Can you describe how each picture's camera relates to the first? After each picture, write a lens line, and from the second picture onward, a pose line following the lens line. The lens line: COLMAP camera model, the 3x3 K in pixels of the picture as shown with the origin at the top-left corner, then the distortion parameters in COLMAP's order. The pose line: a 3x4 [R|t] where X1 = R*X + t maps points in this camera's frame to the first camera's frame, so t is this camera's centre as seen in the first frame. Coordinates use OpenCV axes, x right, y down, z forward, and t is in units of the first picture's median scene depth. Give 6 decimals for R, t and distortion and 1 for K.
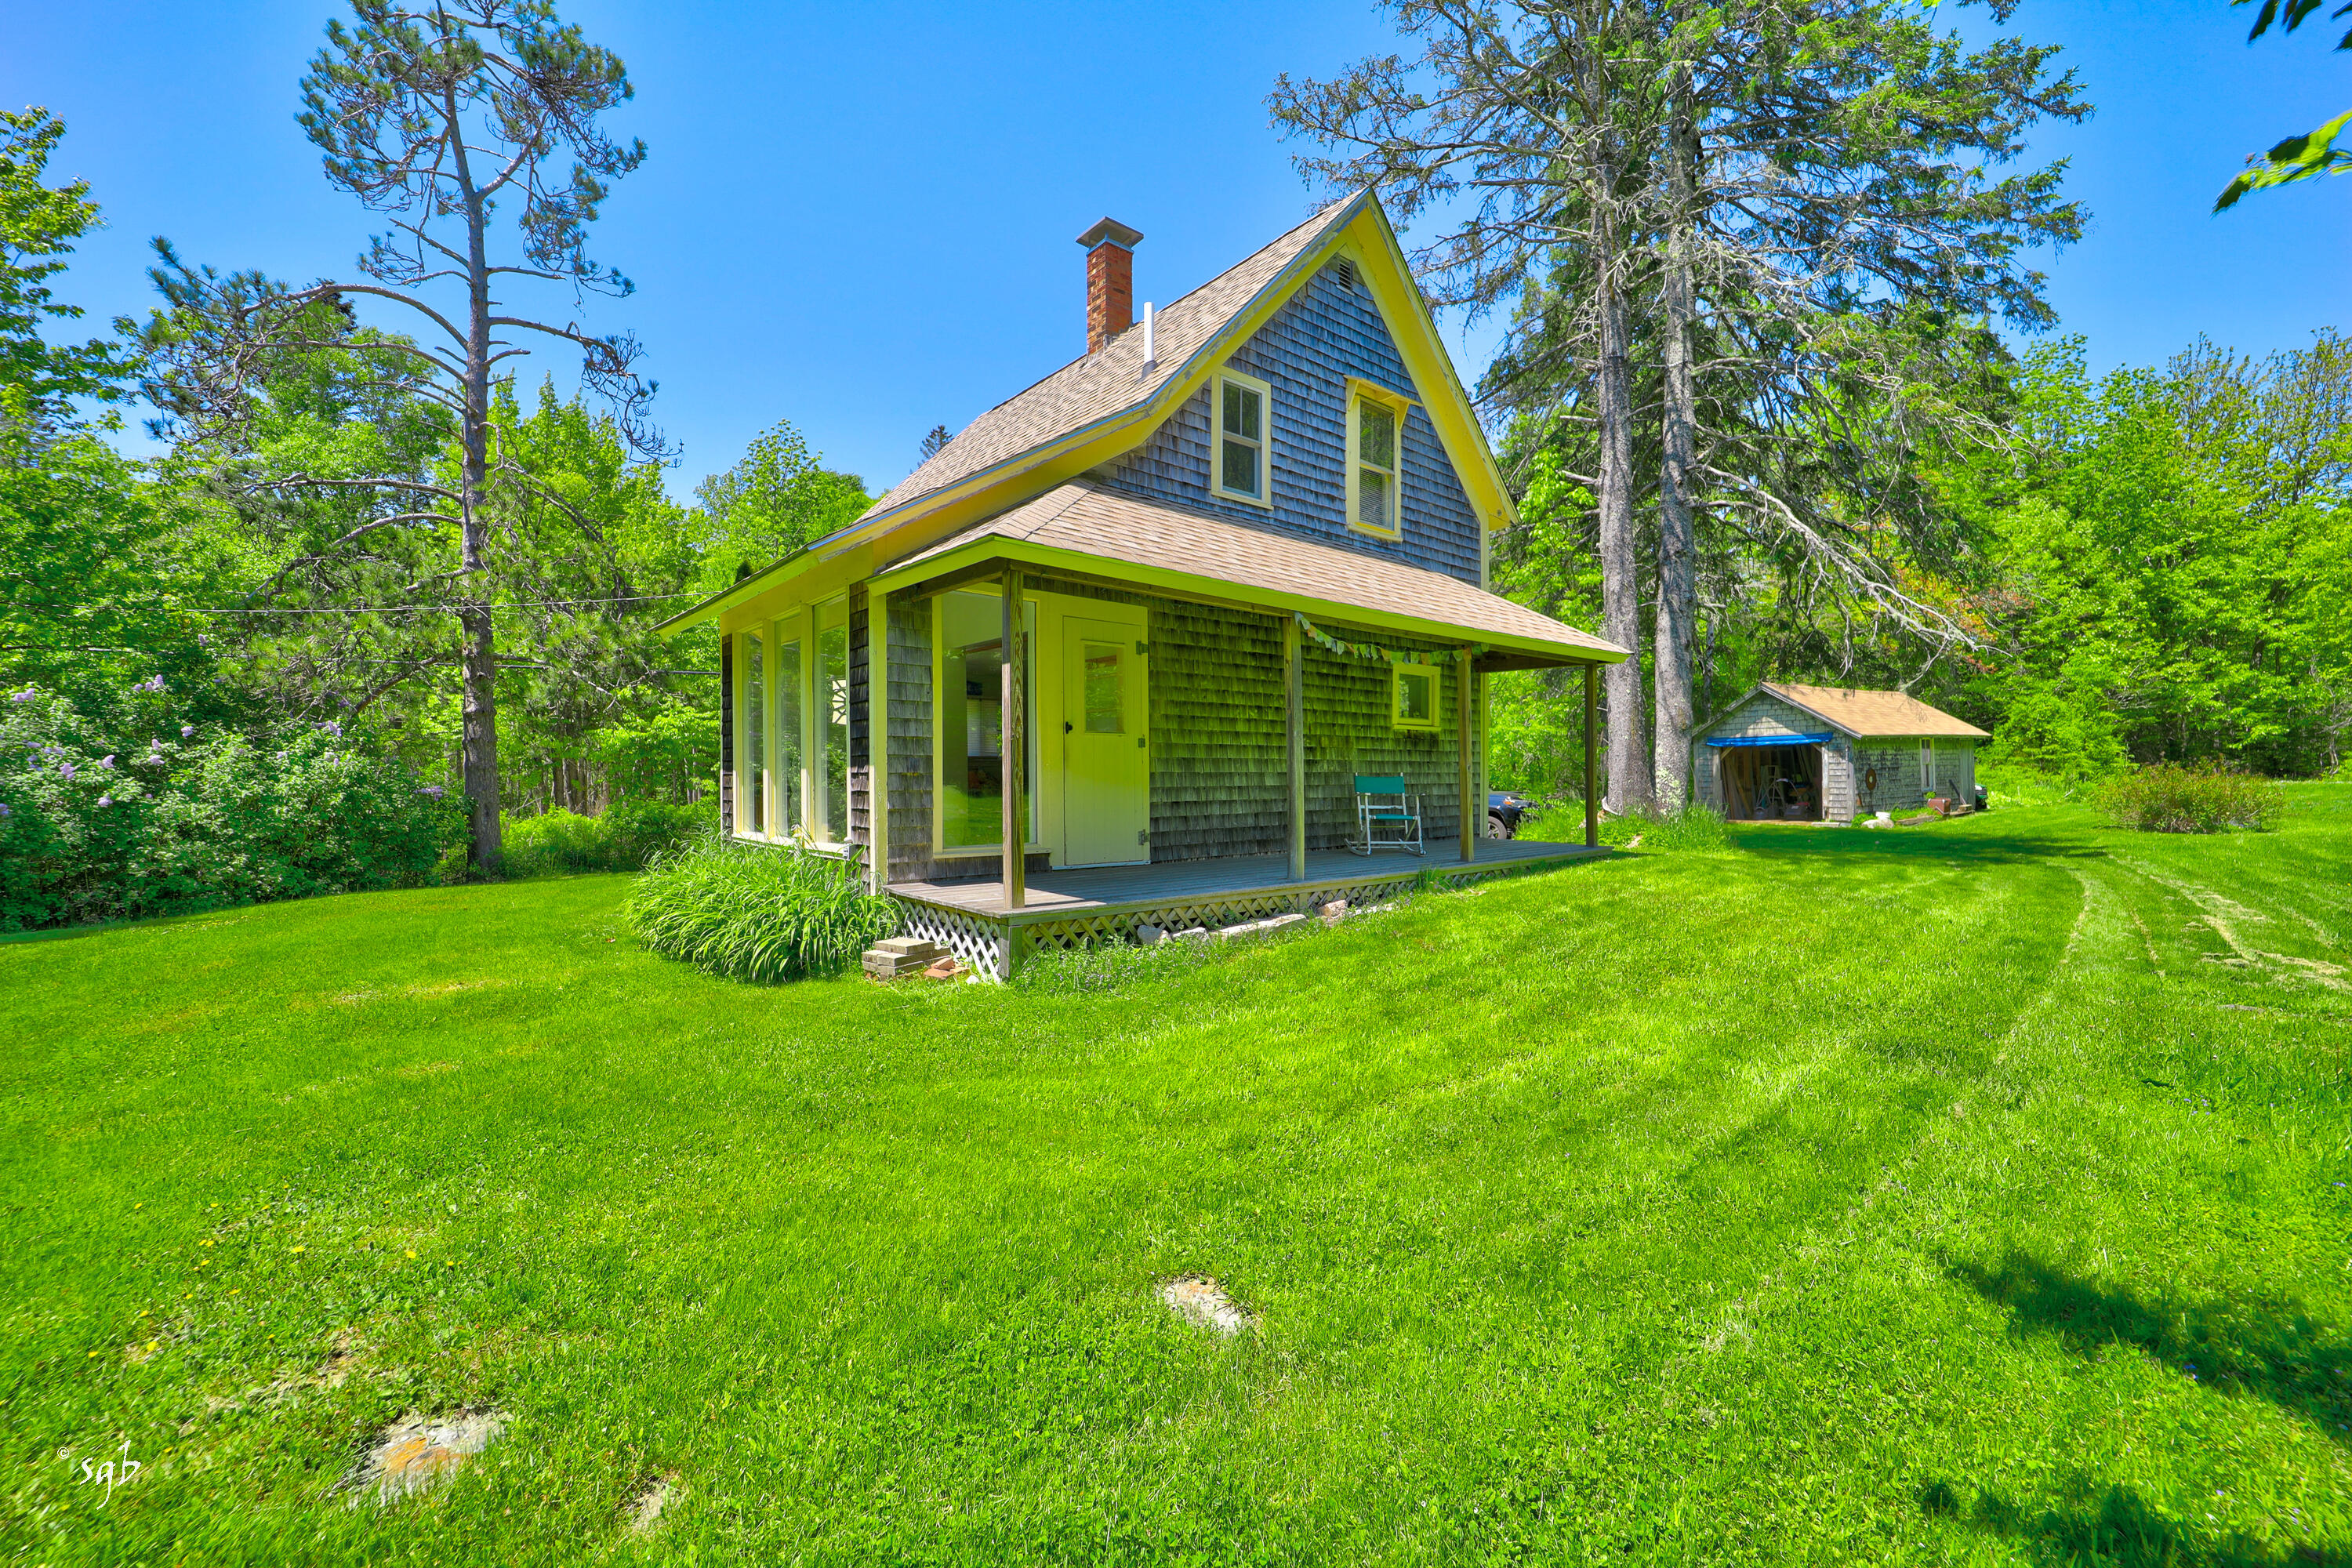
lens RADIAL K [[944.9, 0, 1180.5], [0, 944.9, 786.9], [0, 0, 1]] dist [-0.031641, -0.000057]
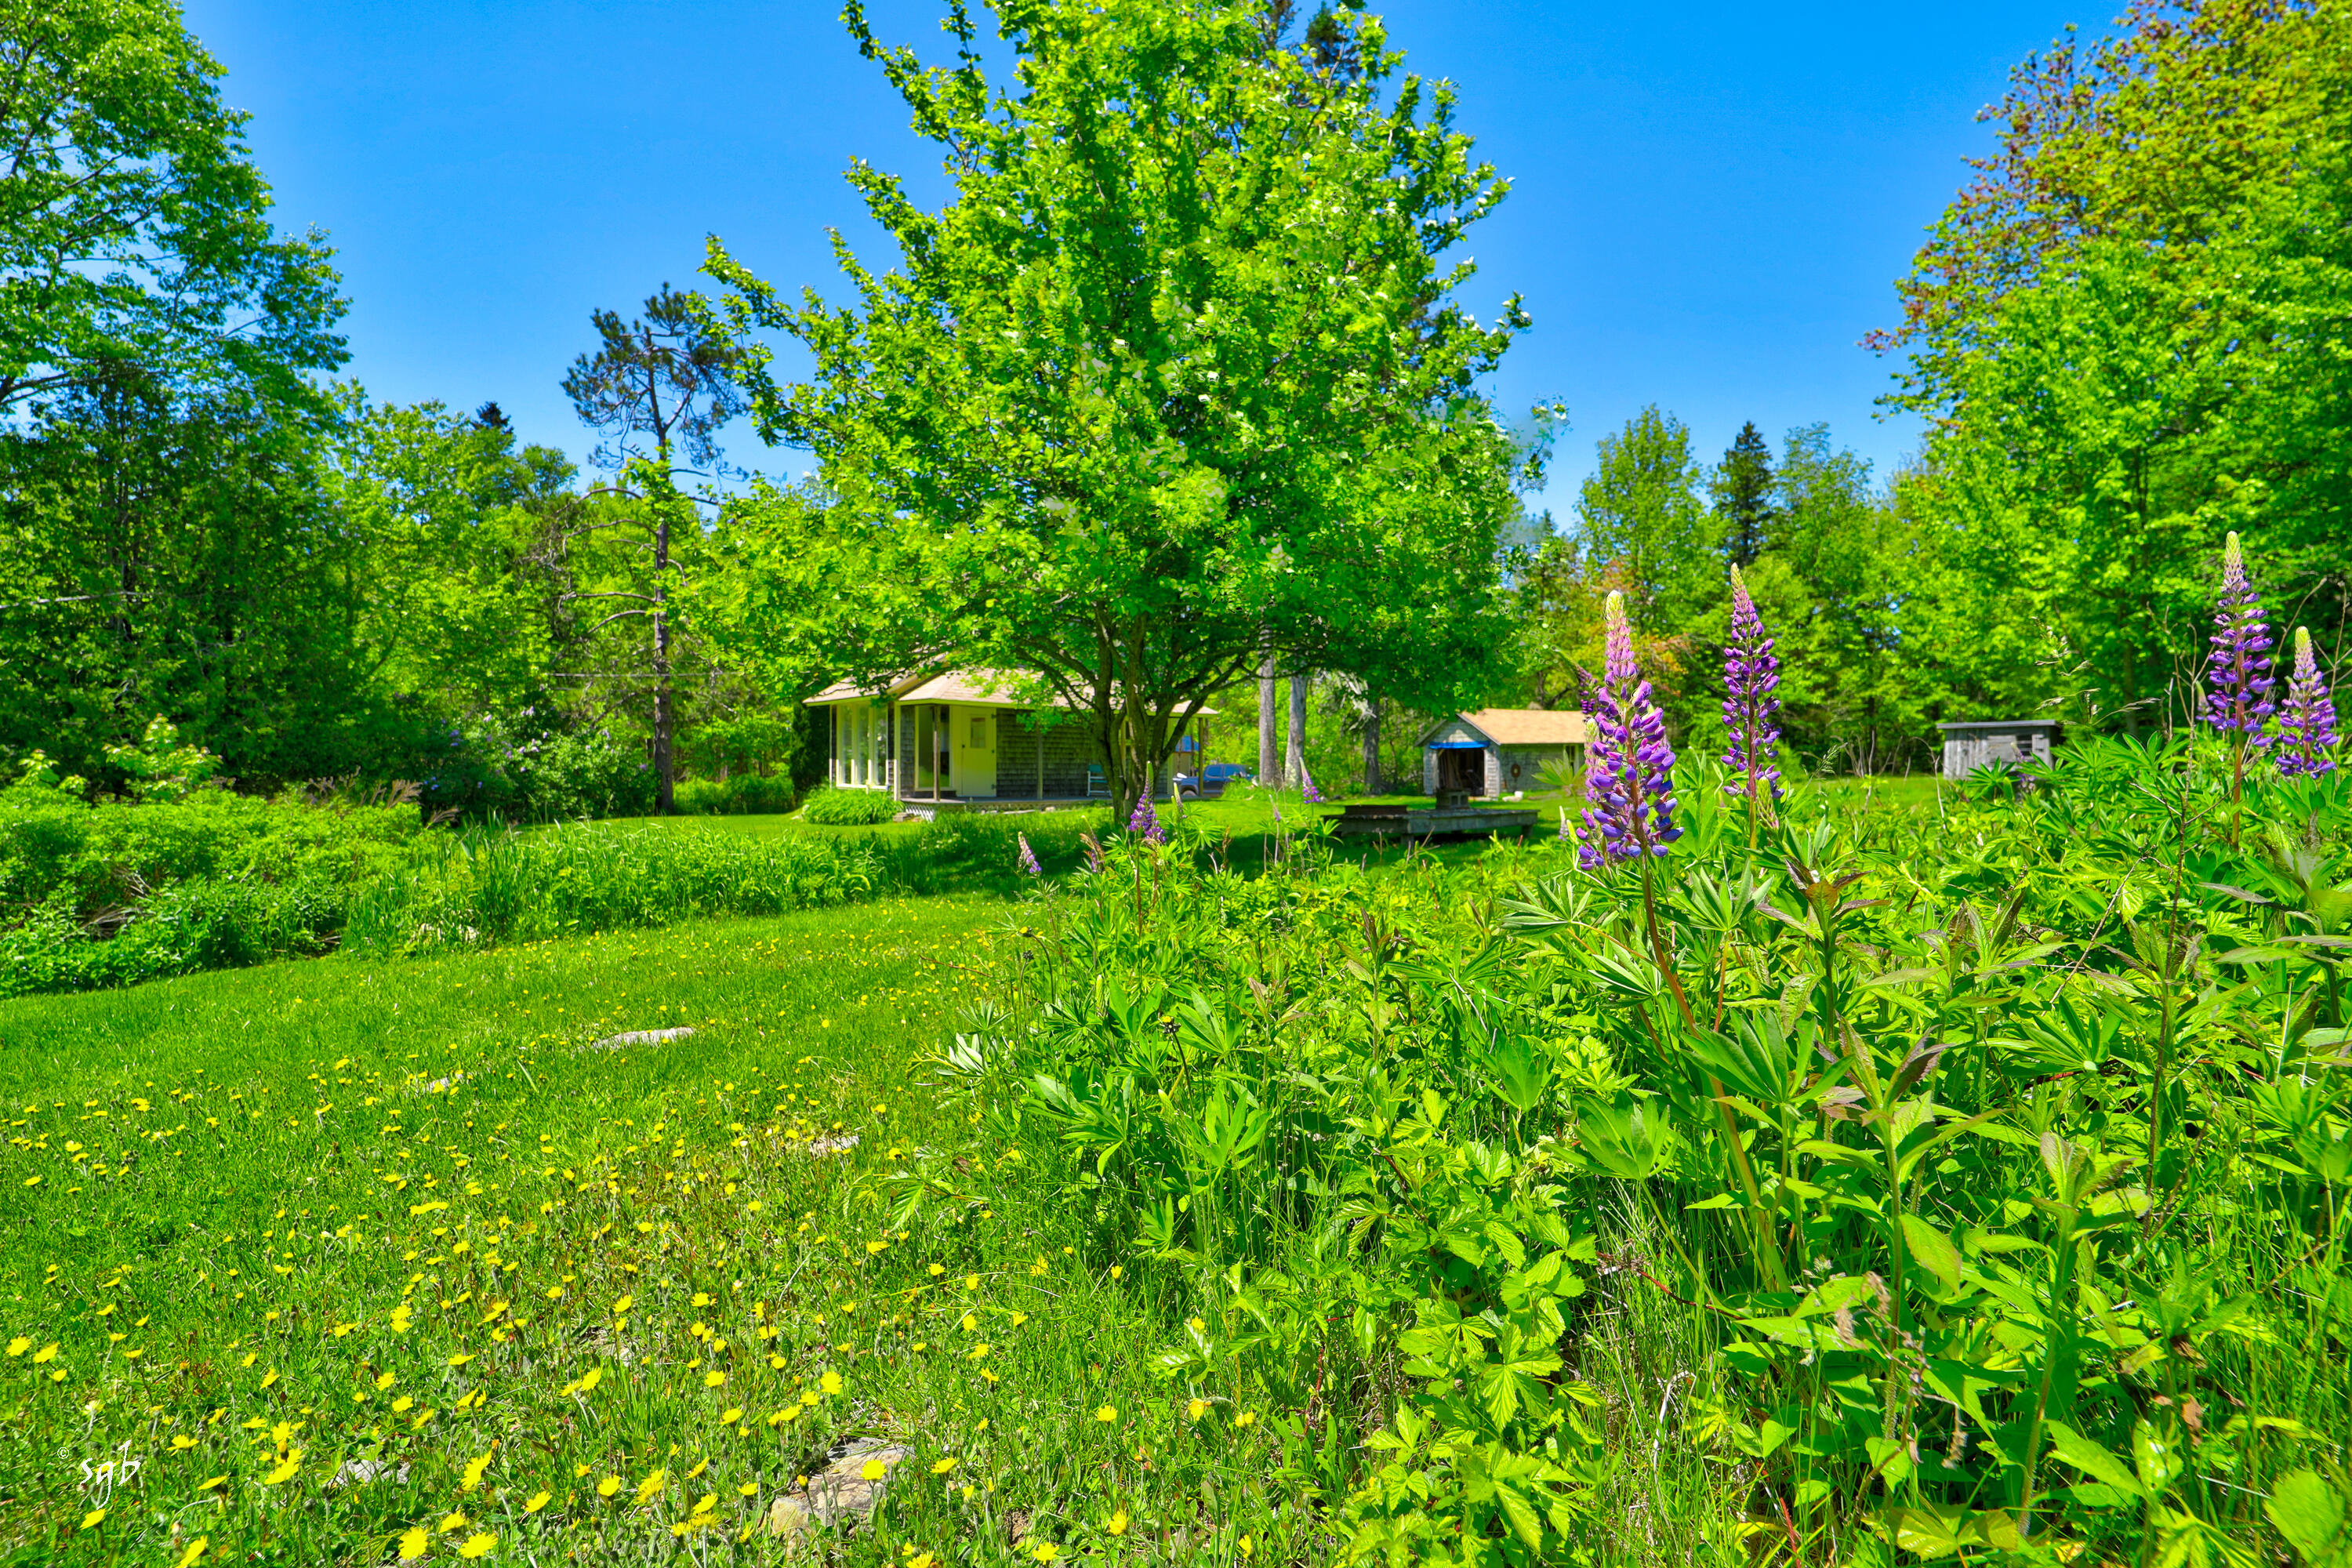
lens RADIAL K [[971.9, 0, 1176.0], [0, 971.9, 784.0], [0, 0, 1]] dist [-0.027285, -0.000091]
pose [[0.999852, 0.013124, -0.011102, 0.227898], [-0.012986, 0.999838, 0.012447, 0.001112], [0.011263, -0.012301, 0.999861, -0.784222]]
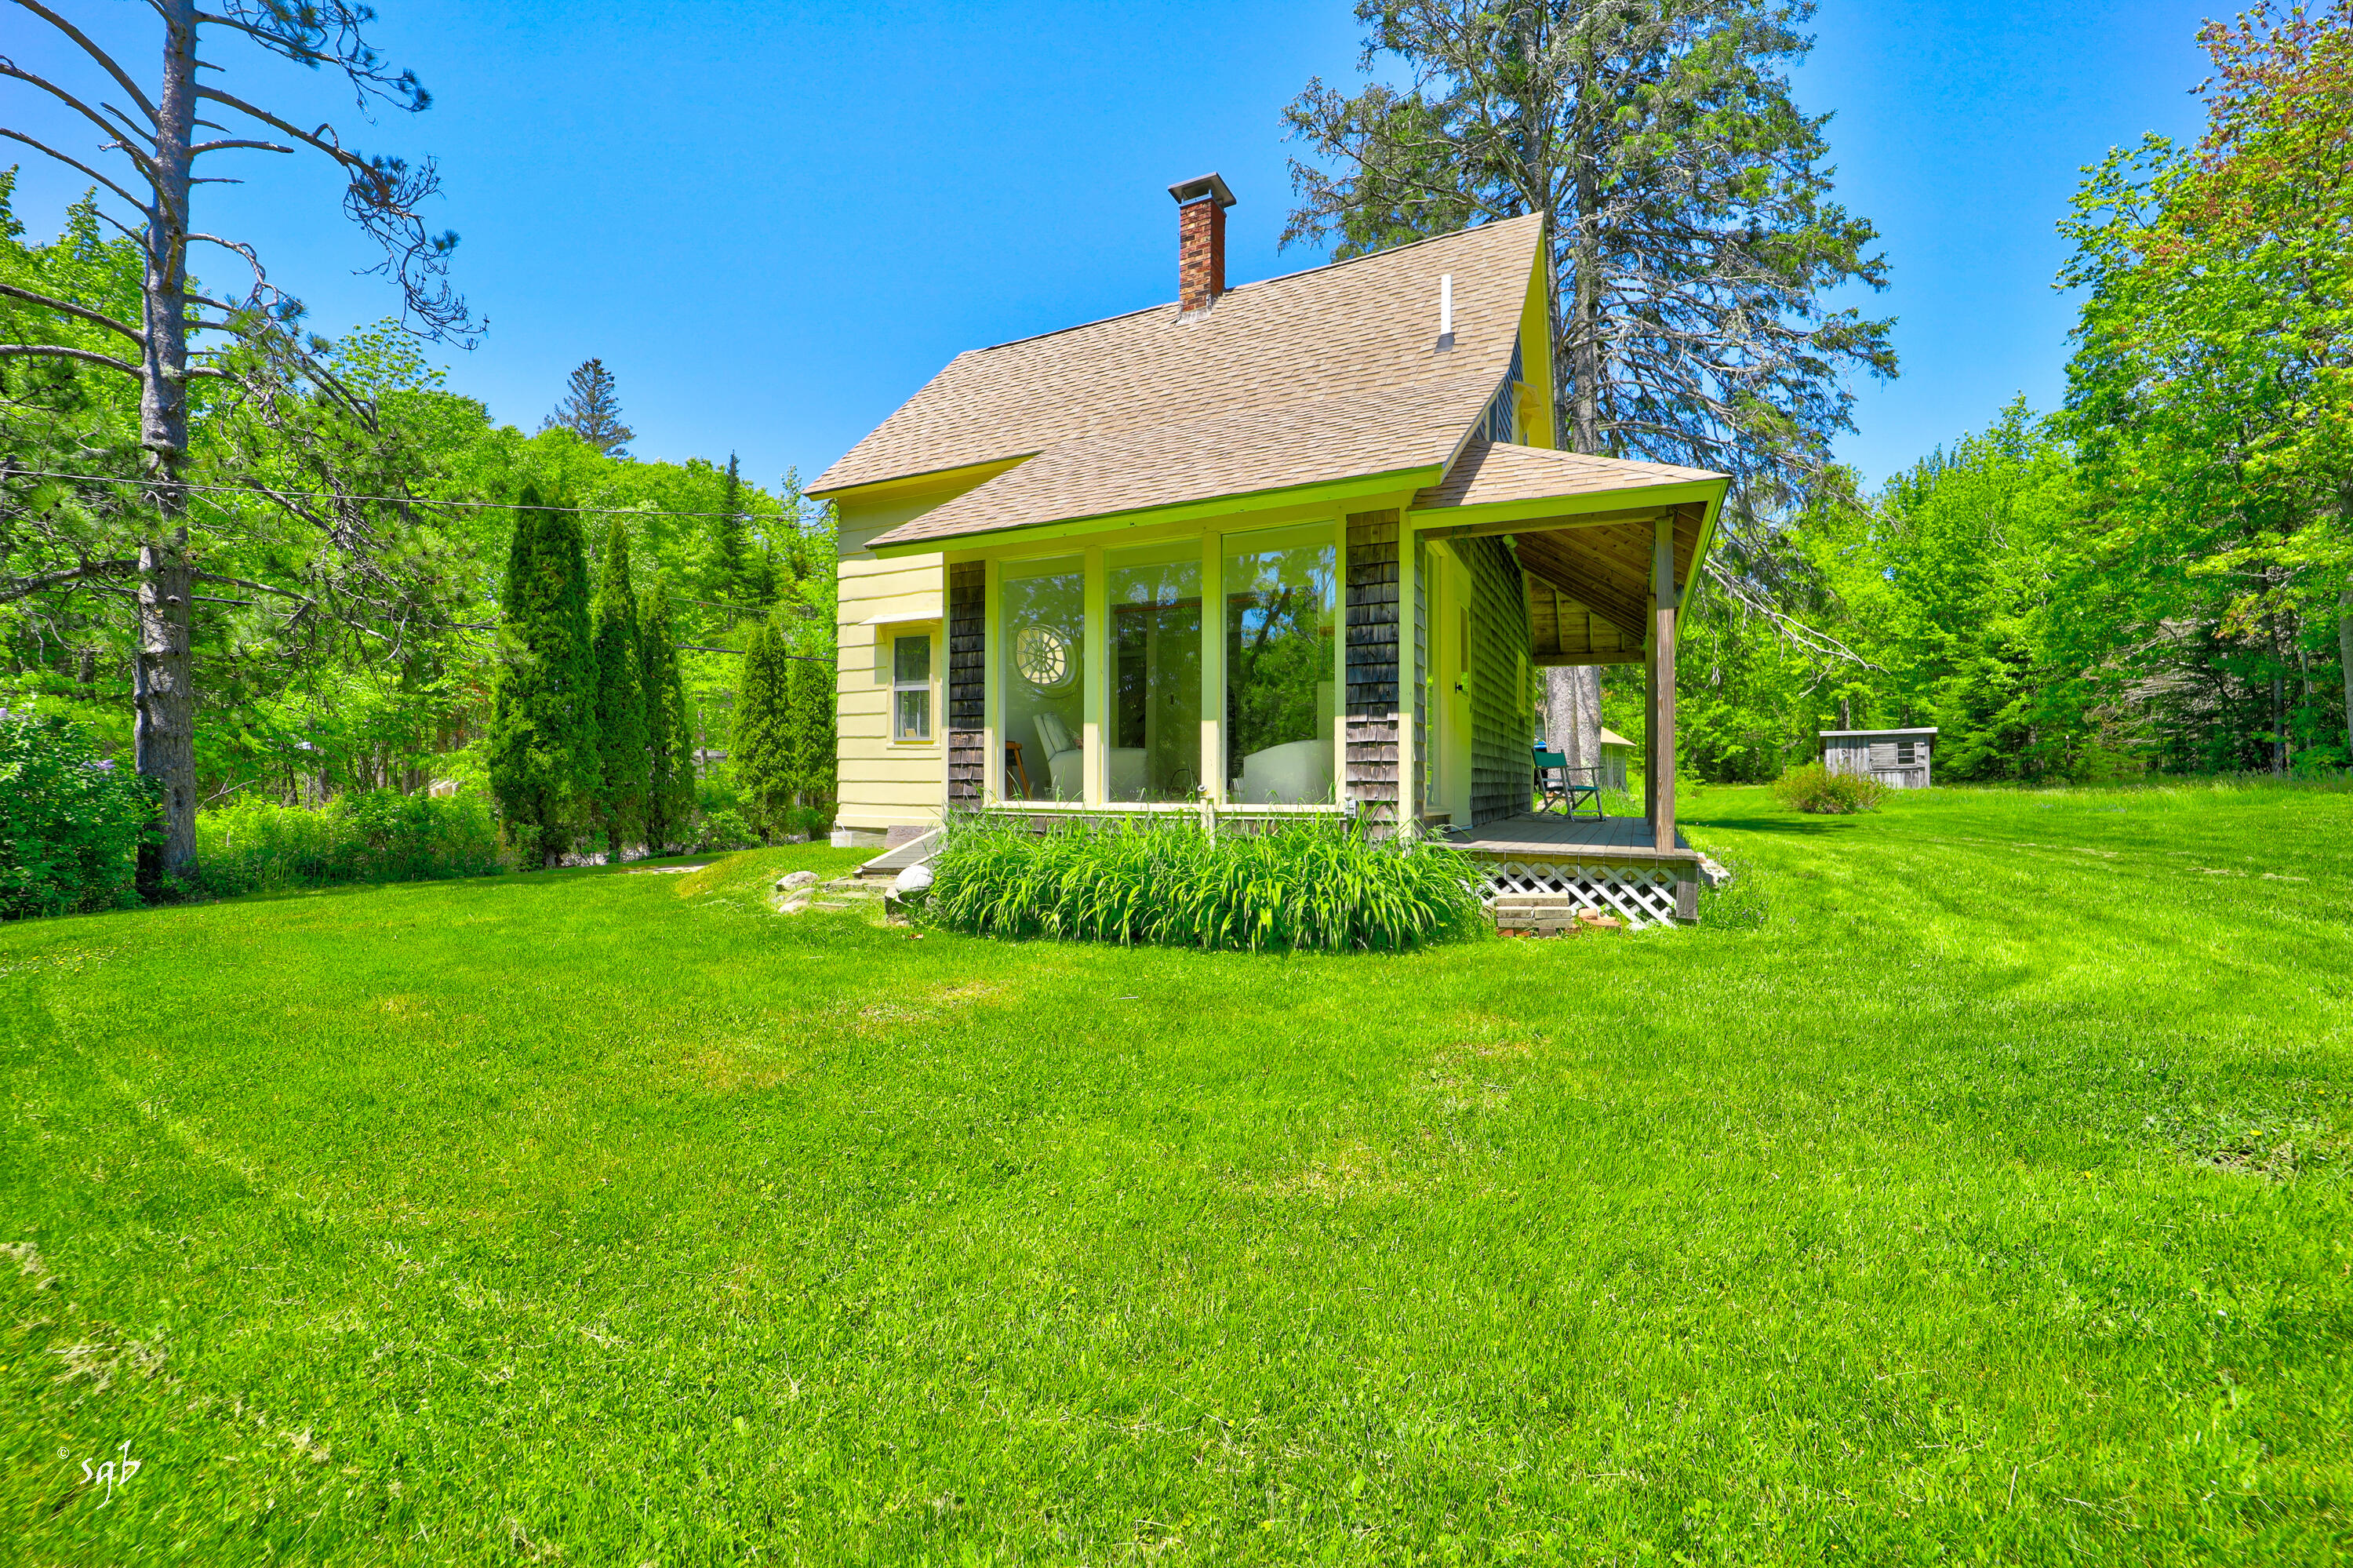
lens RADIAL K [[959.4, 0, 1165.2], [0, 959.4, 791.2], [0, 0, 1]] dist [-0.060107, 0.014456]
pose [[0.917587, 0.004446, 0.397511, -0.328201], [-0.002625, 0.999983, -0.005124, 0.021053], [-0.397527, 0.003658, 0.917583, 0.085414]]
